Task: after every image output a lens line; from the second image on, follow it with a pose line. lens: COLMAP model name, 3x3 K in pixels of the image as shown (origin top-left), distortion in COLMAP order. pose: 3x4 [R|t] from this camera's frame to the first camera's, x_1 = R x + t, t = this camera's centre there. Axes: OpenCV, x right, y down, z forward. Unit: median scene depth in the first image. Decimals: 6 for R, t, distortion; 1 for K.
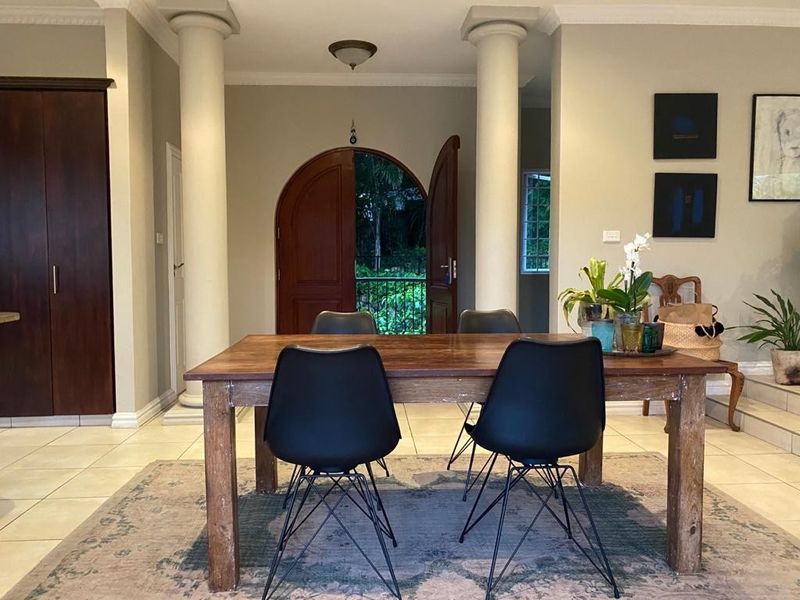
lens RADIAL K [[619.7, 0, 400.0], [0, 619.7, 300.0], [0, 0, 1]] dist [0.000851, 0.002804]
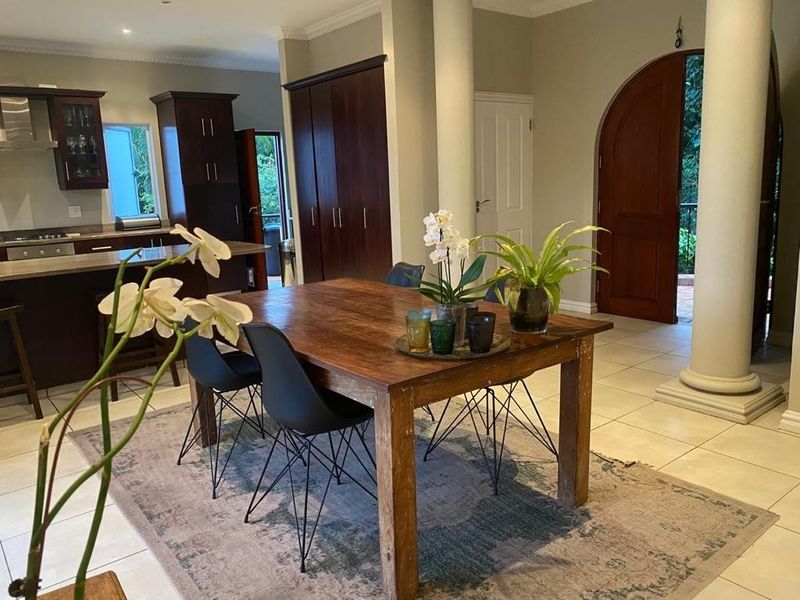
lens RADIAL K [[619.7, 0, 400.0], [0, 619.7, 300.0], [0, 0, 1]] dist [0.000851, 0.002804]
pose [[0.570615, 0.134795, -0.810079, 0.781238], [-0.006456, 0.987143, 0.159711, -0.091569], [0.821192, -0.085904, 0.564149, 0.367739]]
